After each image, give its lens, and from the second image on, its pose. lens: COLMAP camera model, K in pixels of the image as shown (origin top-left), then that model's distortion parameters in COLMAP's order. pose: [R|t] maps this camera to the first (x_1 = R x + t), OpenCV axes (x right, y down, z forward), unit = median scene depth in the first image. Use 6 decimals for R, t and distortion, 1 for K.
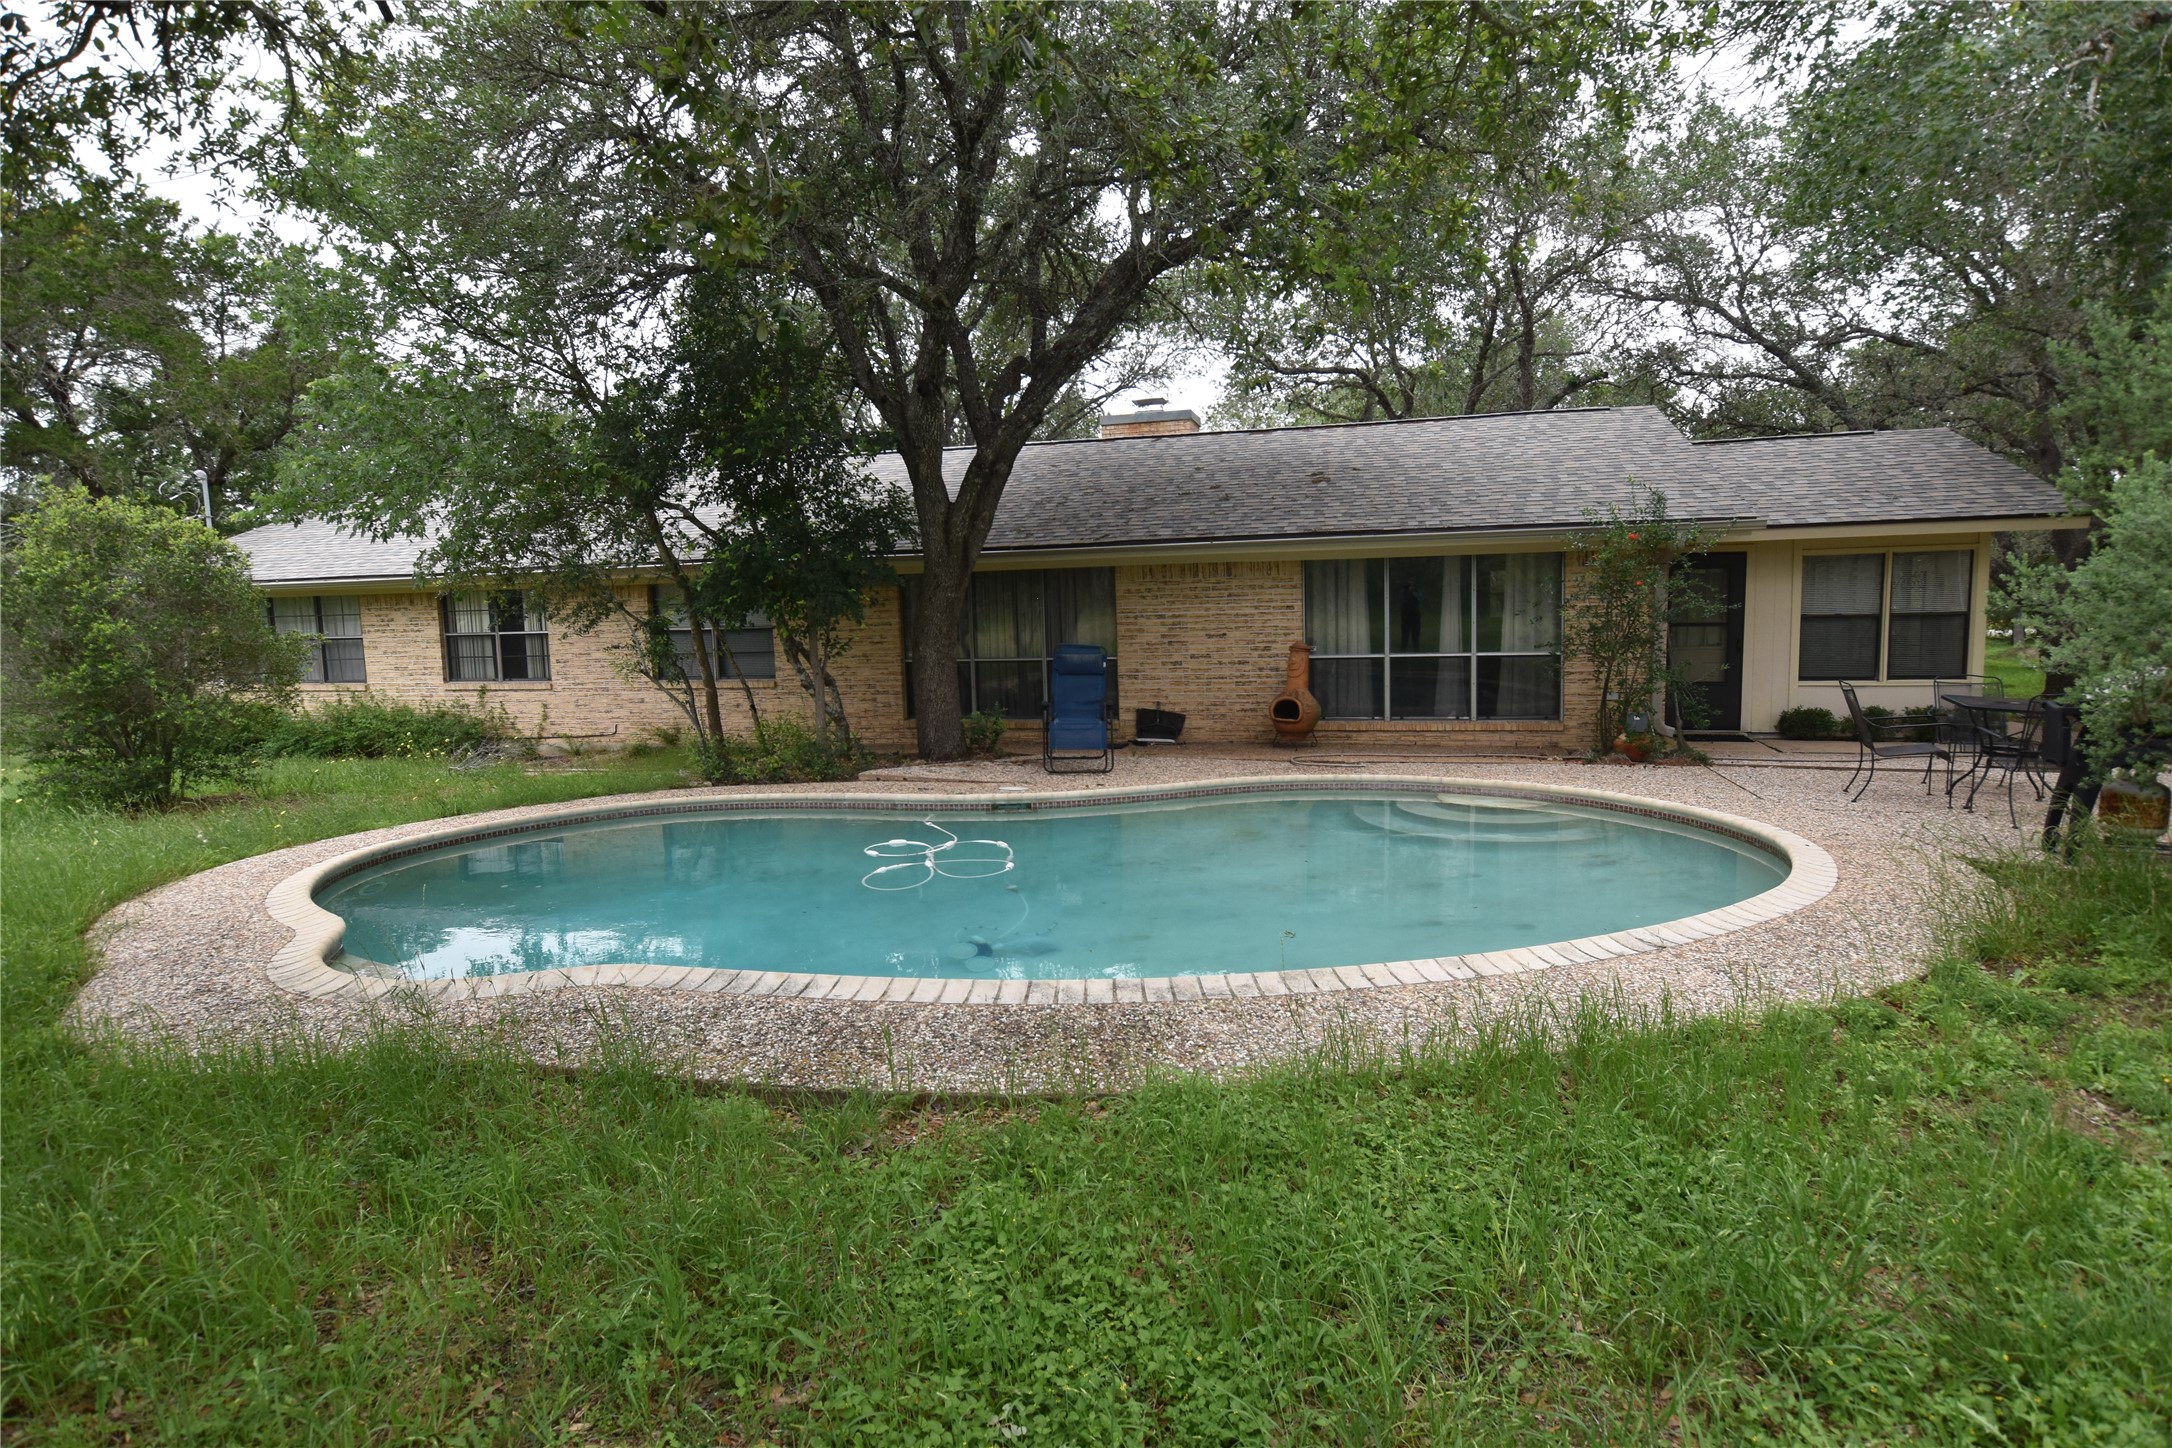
lens RADIAL K [[1134.8, 0, 1086.0], [0, 1134.8, 724.0], [0, 0, 1]] dist [-0.021218, 0.001081]
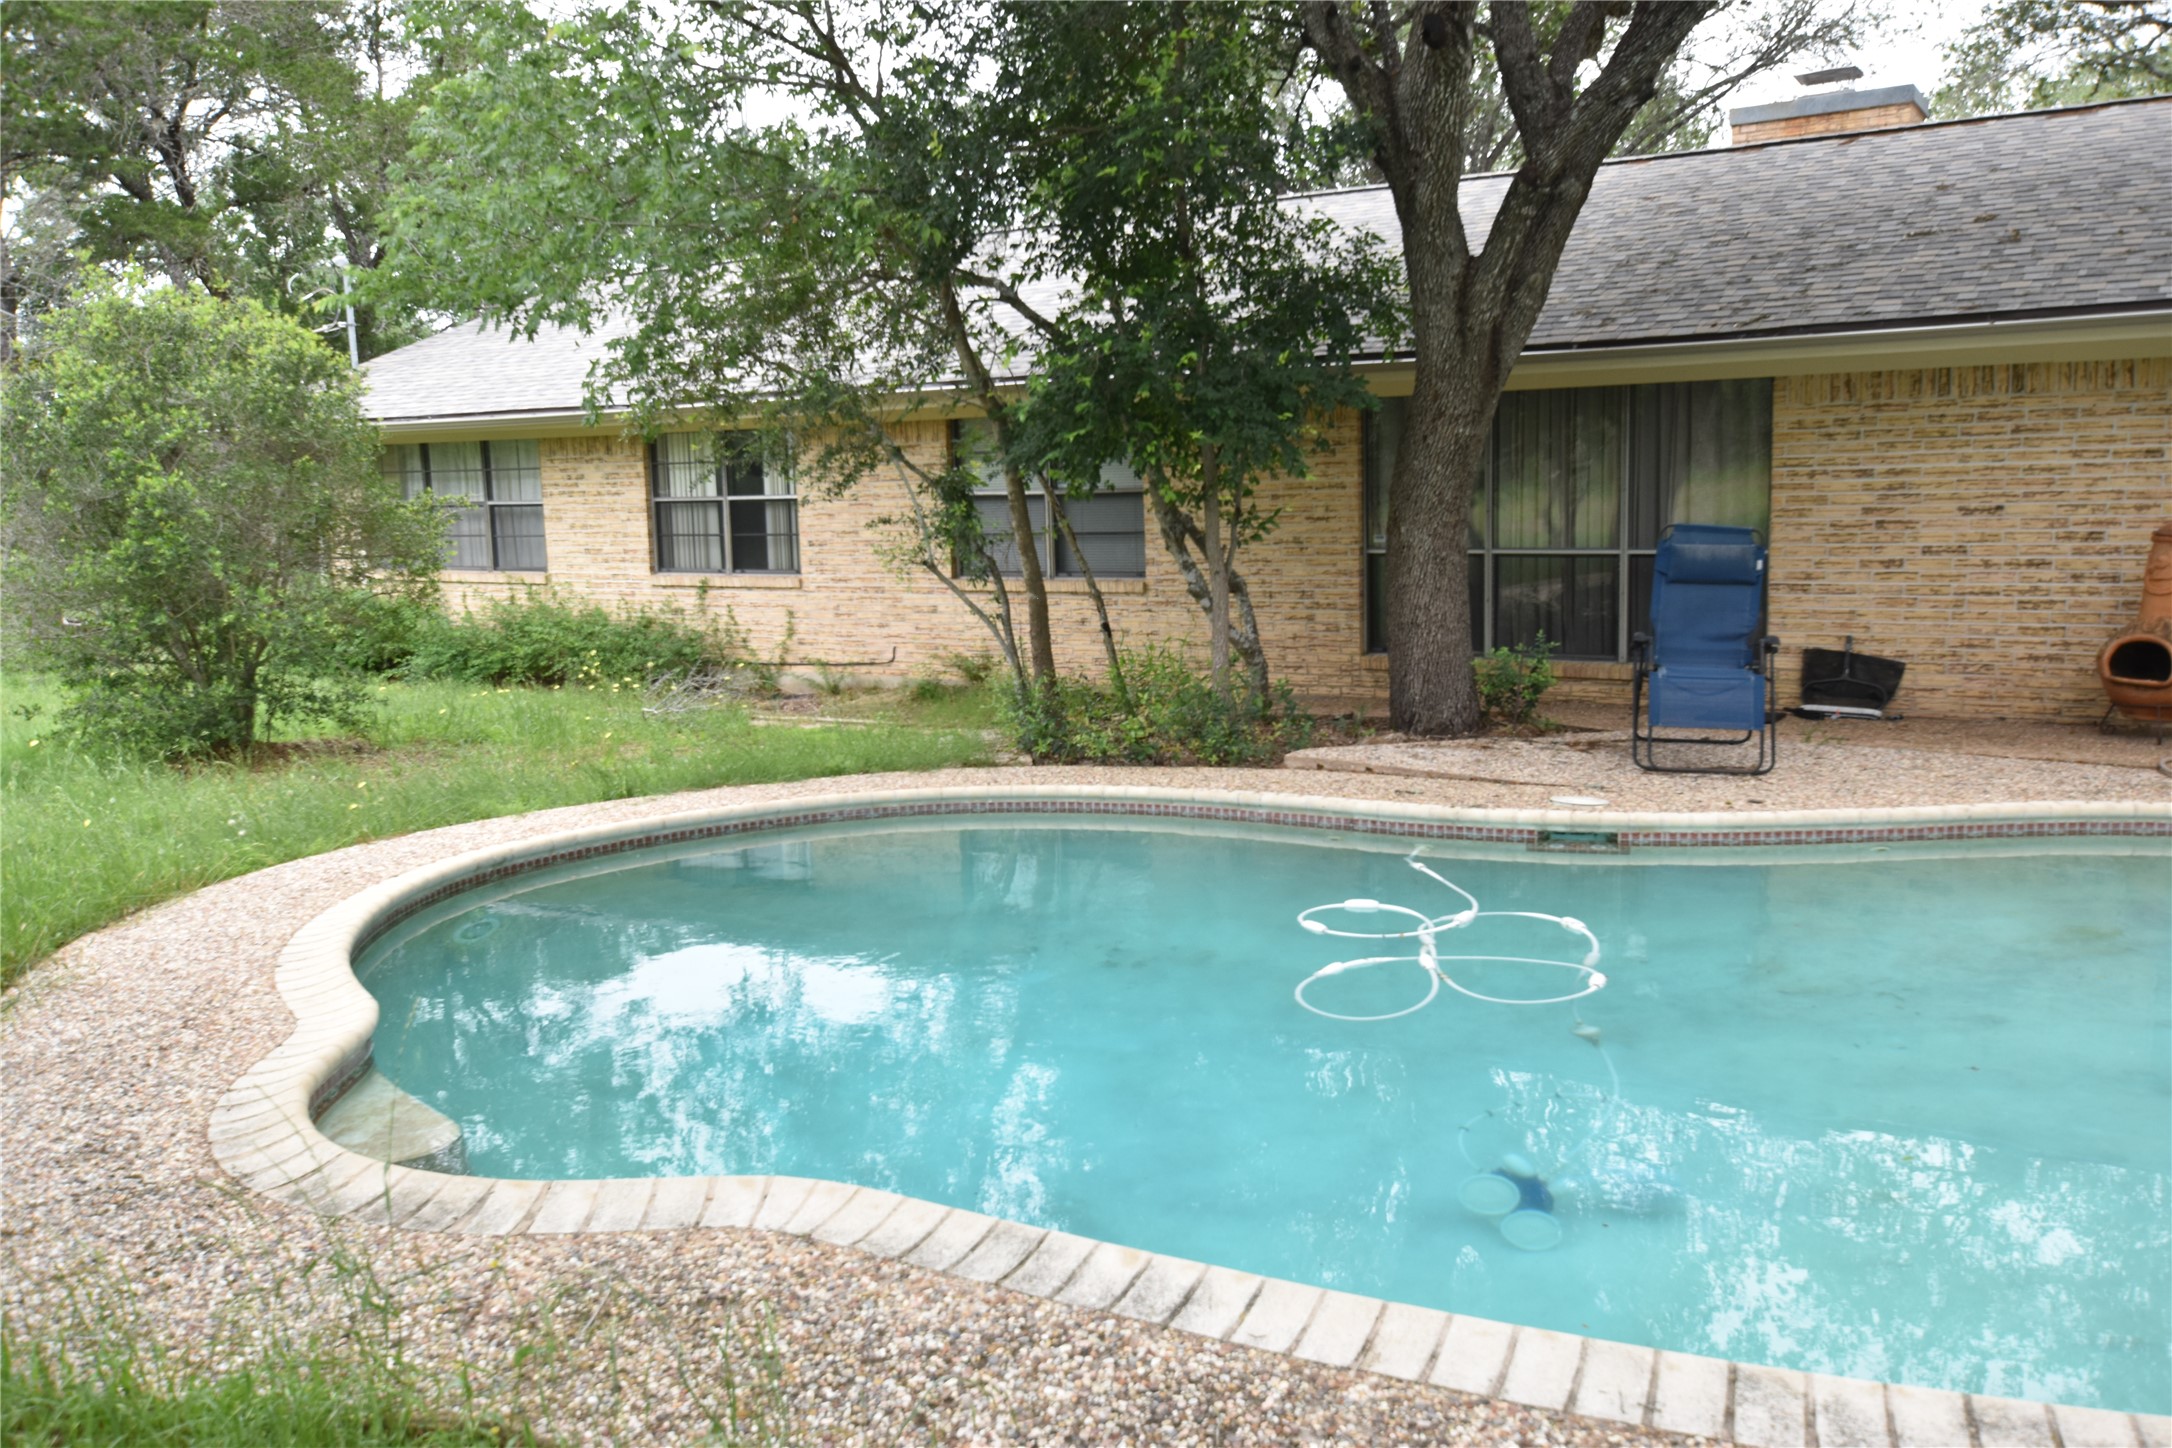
lens RADIAL K [[1786.6, 0, 1086.0], [0, 1786.6, 724.0], [0, 0, 1]] dist [-0.010857, 0.046983]
pose [[0.954914, 0.042123, -0.293880, -0.032204], [-0.029765, 0.998479, 0.046398, -0.007608], [0.295388, -0.035558, 0.954716, 0.119710]]
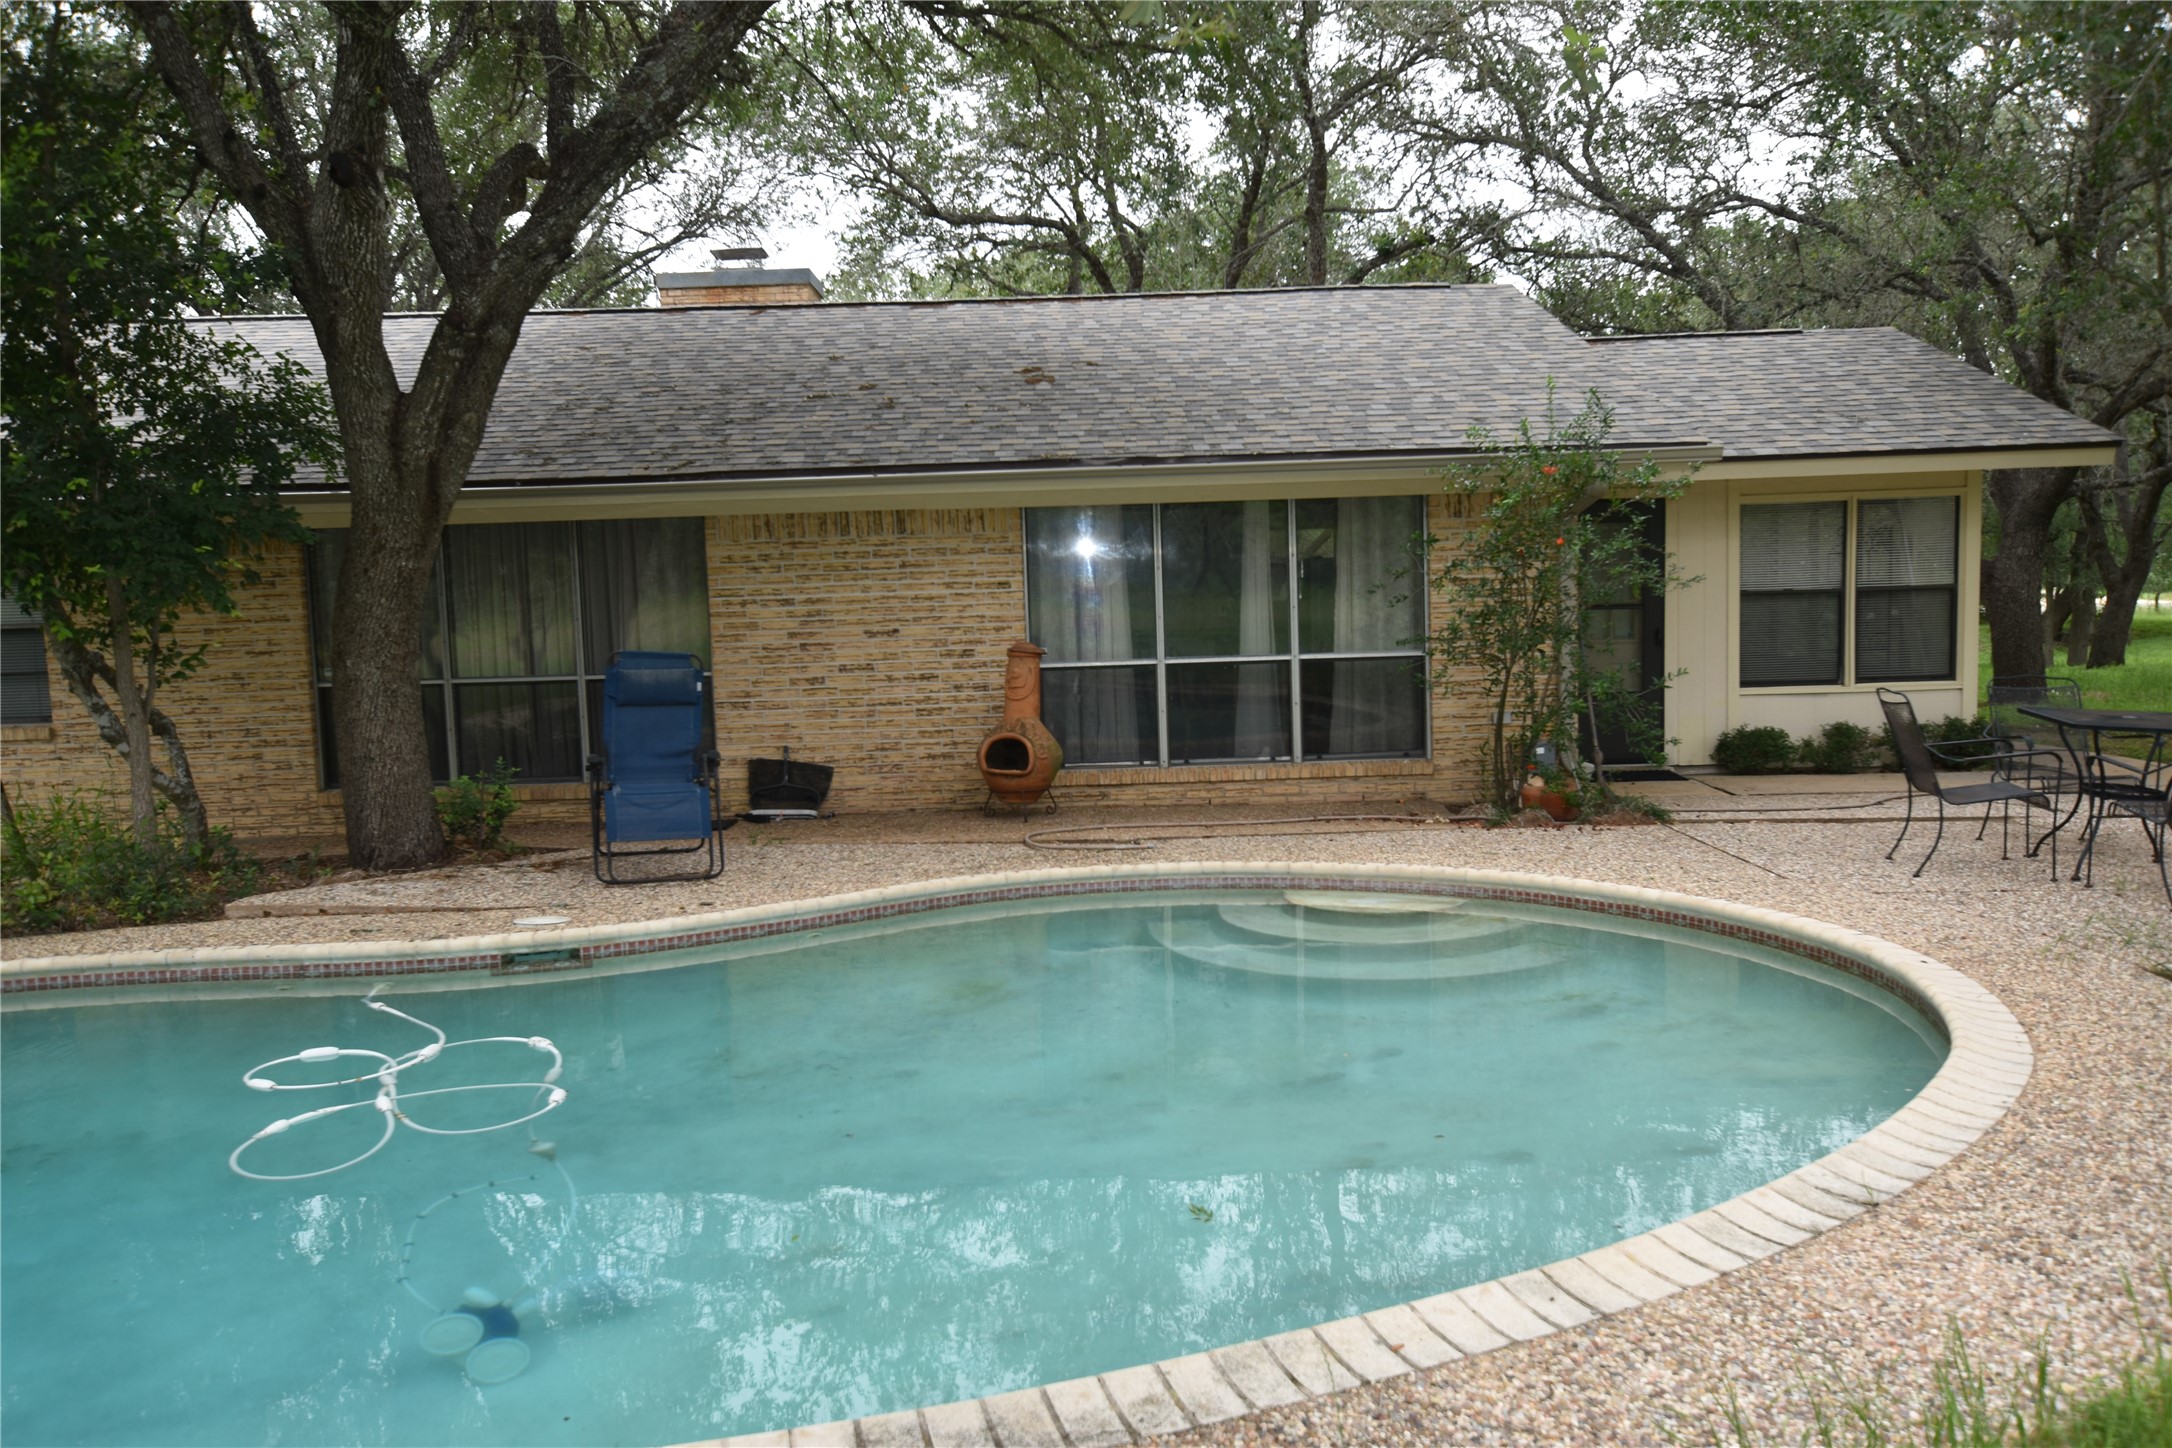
lens RADIAL K [[1704.7, 0, 1086.0], [0, 1704.7, 724.0], [0, 0, 1]] dist [-0.004291, 0.039148]
pose [[0.964708, -0.025724, 0.262061, -0.019453], [0.032155, 0.999277, -0.020281, -0.009154], [-0.261350, 0.027992, 0.964838, 0.119026]]
